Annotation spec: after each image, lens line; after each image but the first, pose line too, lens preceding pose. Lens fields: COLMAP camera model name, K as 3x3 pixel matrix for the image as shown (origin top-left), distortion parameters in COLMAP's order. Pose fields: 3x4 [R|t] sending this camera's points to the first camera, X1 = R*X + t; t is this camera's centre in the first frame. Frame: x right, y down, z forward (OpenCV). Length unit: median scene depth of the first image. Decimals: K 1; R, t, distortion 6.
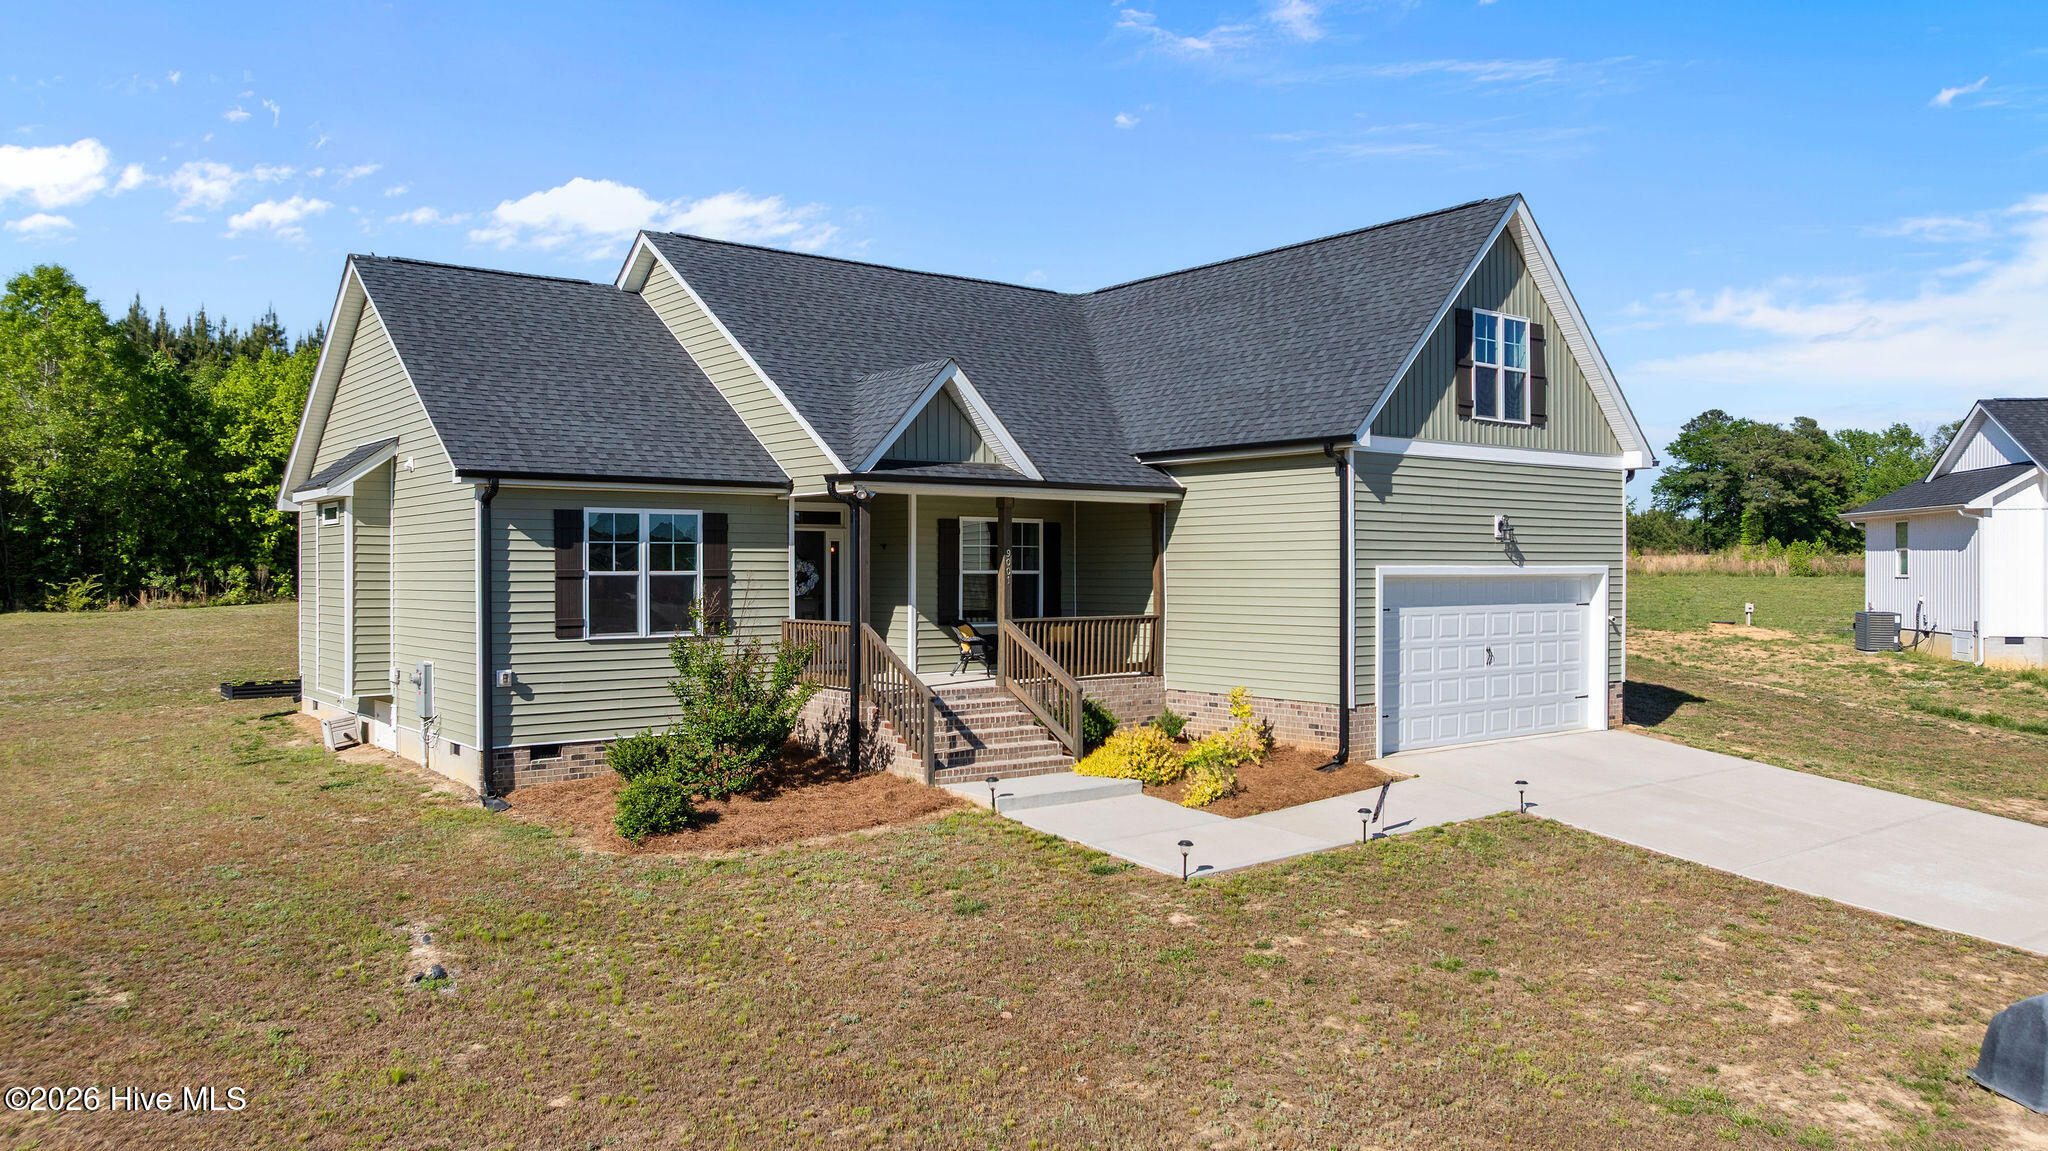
lens RADIAL K [[1458.7, 0, 1016.5], [0, 1458.7, 566.3], [0, 0, 1]] dist [-0.022823, 0.013110]
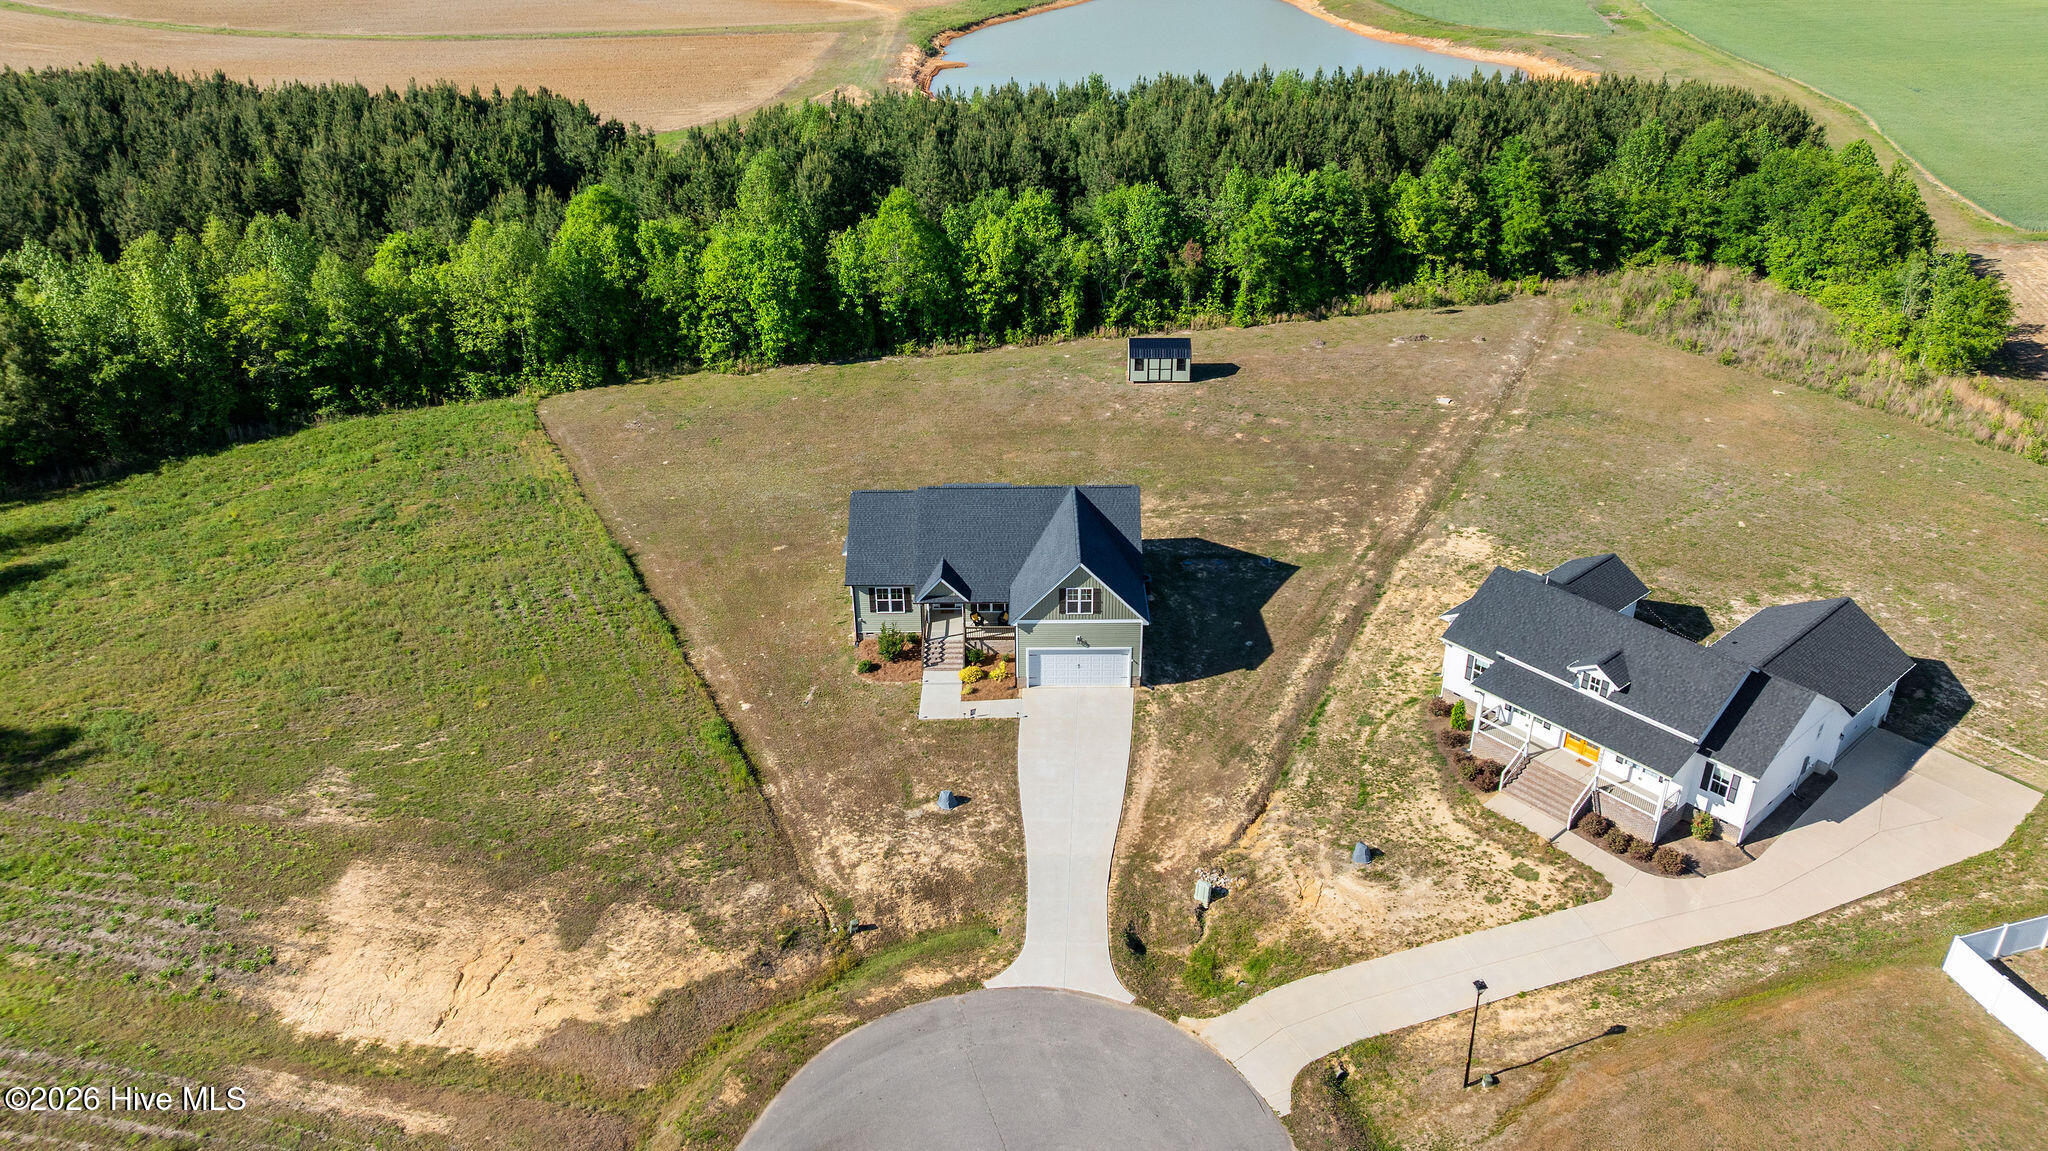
lens RADIAL K [[1476.0, 0, 1021.8], [0, 1476.0, 557.7], [0, 0, 1]] dist [-0.029406, 0.029171]
pose [[0.787461, 0.276248, -0.550993, 2.375587], [0.011957, 0.886924, 0.461761, -2.071197], [0.616249, -0.370207, 0.695114, -1.732736]]
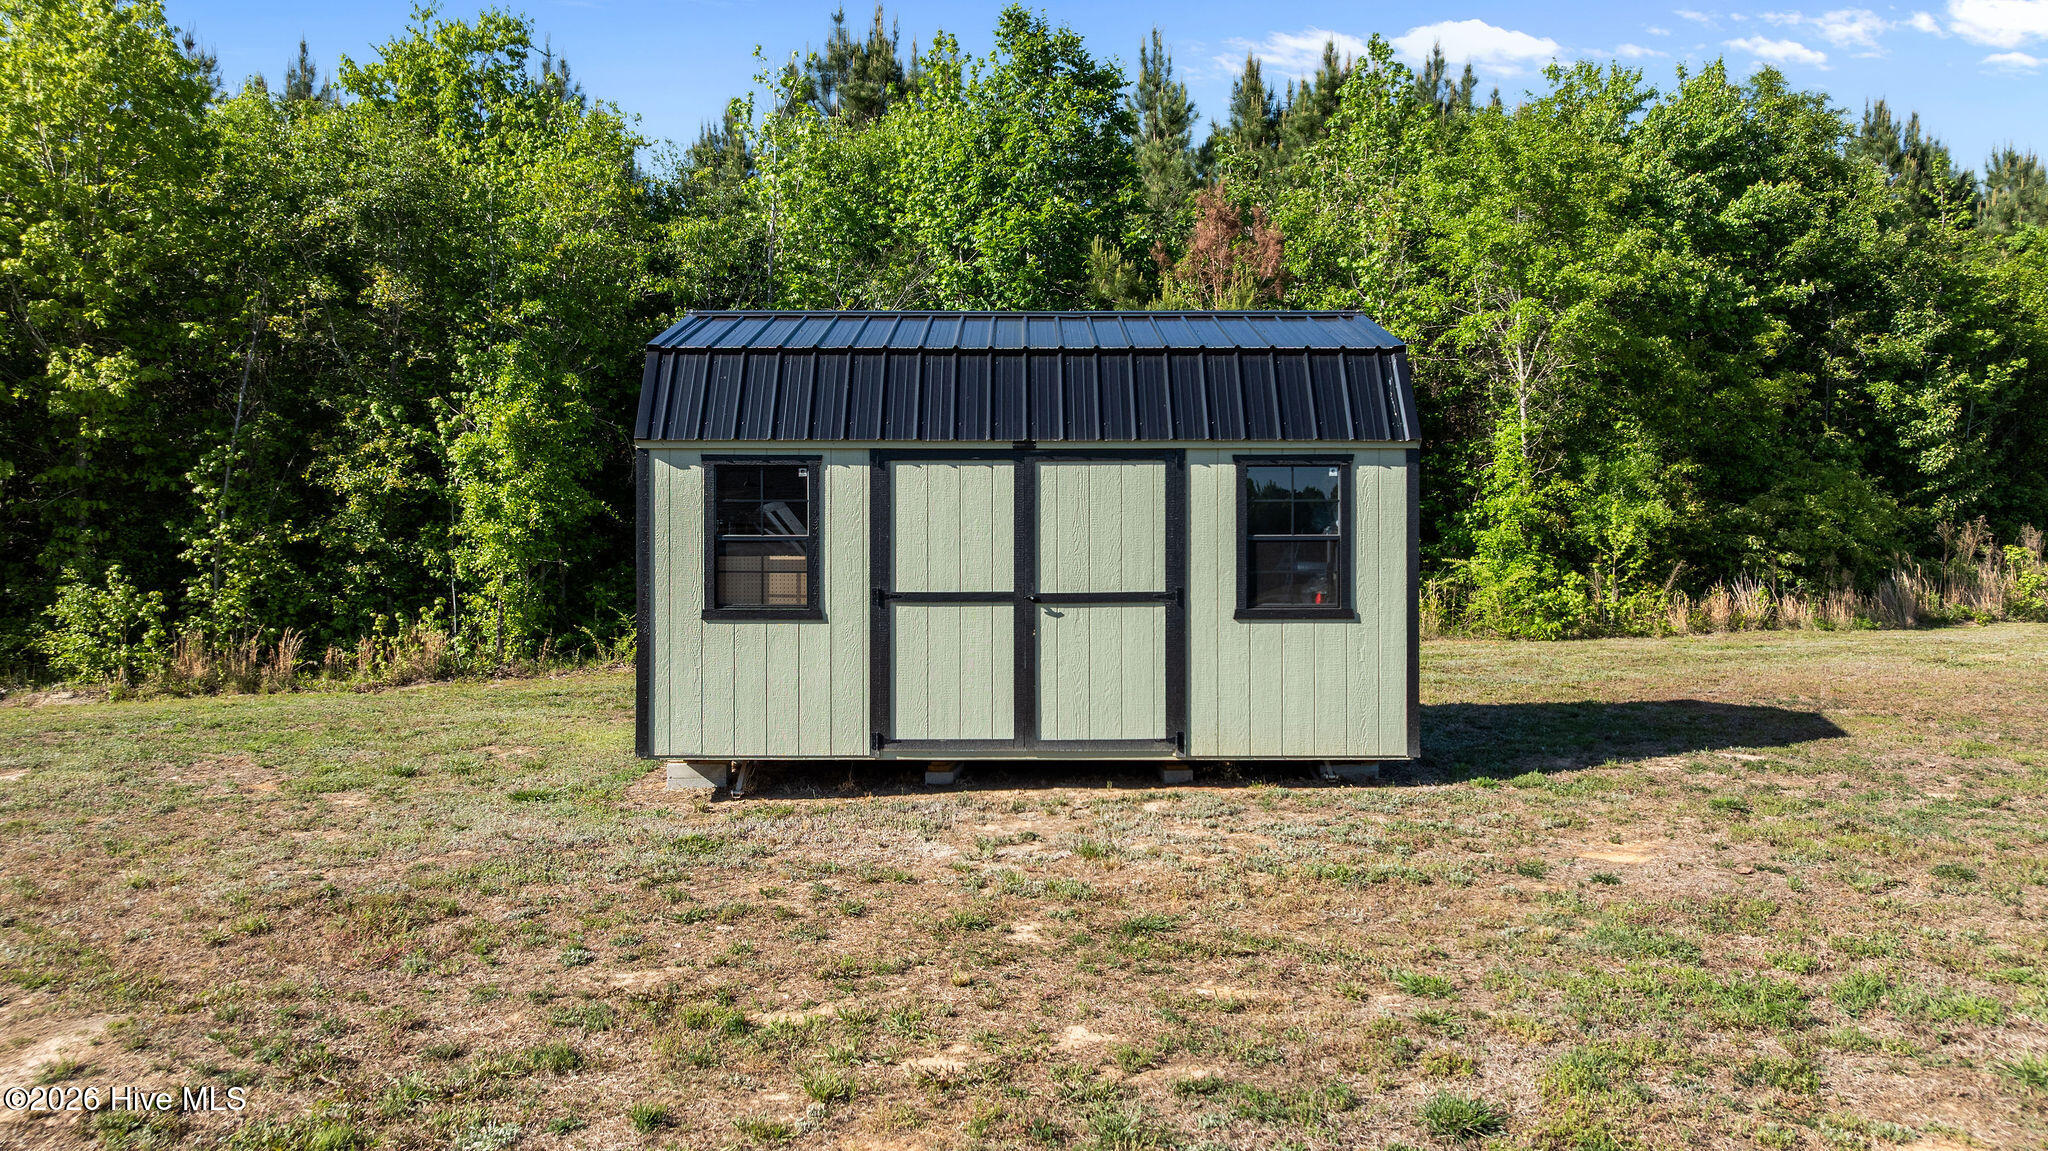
lens RADIAL K [[1458.7, 0, 1031.1], [0, 1458.7, 579.2], [0, 0, 1]] dist [-0.022823, 0.013110]
pose [[0.812157, 0.004127, -0.583425, -0.383959], [-0.002876, 0.999991, 0.003071, -0.013326], [0.583432, -0.000816, 0.812162, 2.621402]]
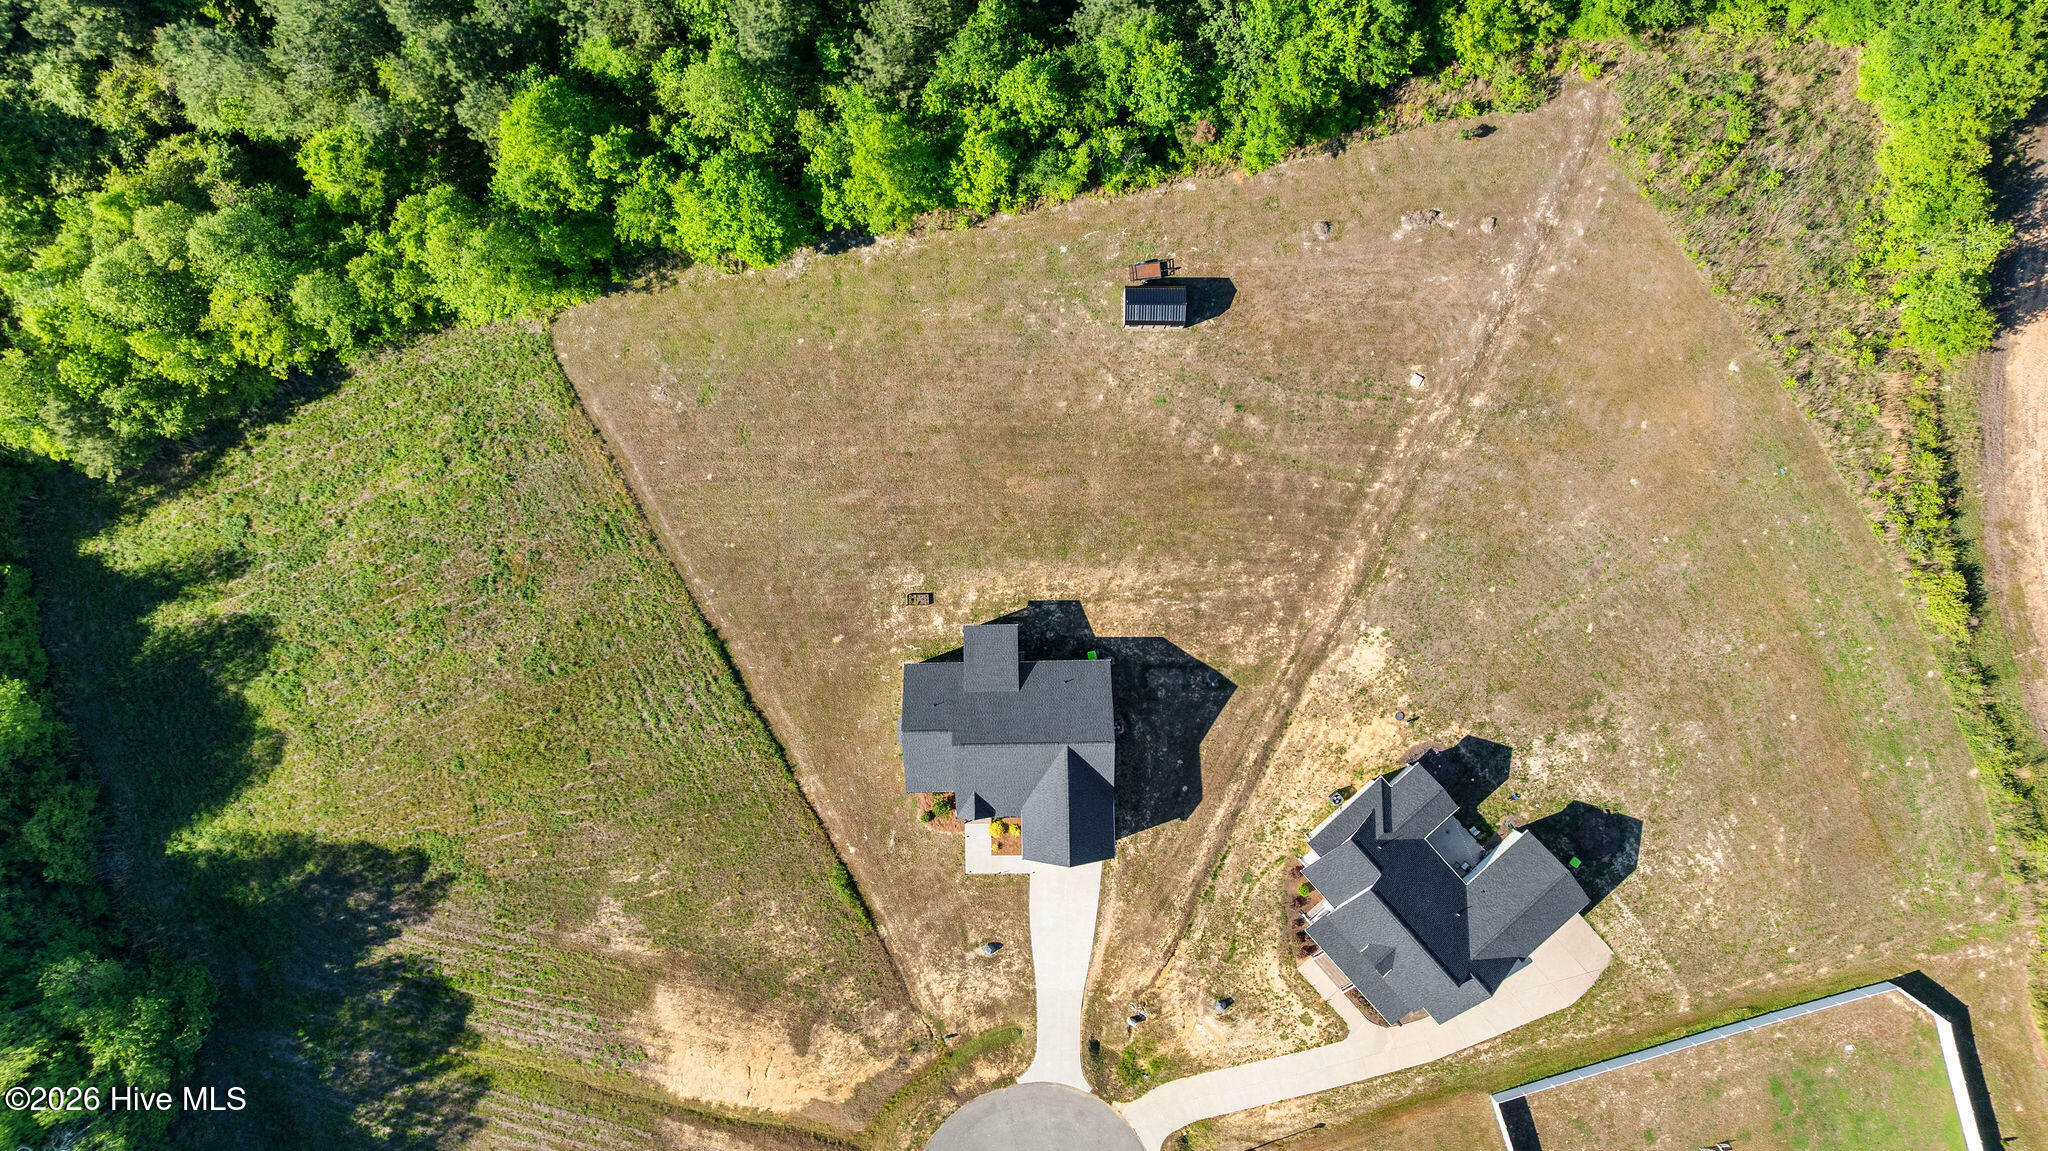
lens RADIAL K [[1476.0, 0, 1030.3], [0, 1476.0, 577.1], [0, 0, 1]] dist [-0.029406, 0.029171]
pose [[0.800187, 0.599742, -0.003259, -0.435485], [0.014788, -0.014298, 0.999788, -6.114455], [0.599569, -0.800066, -0.020310, 2.006797]]
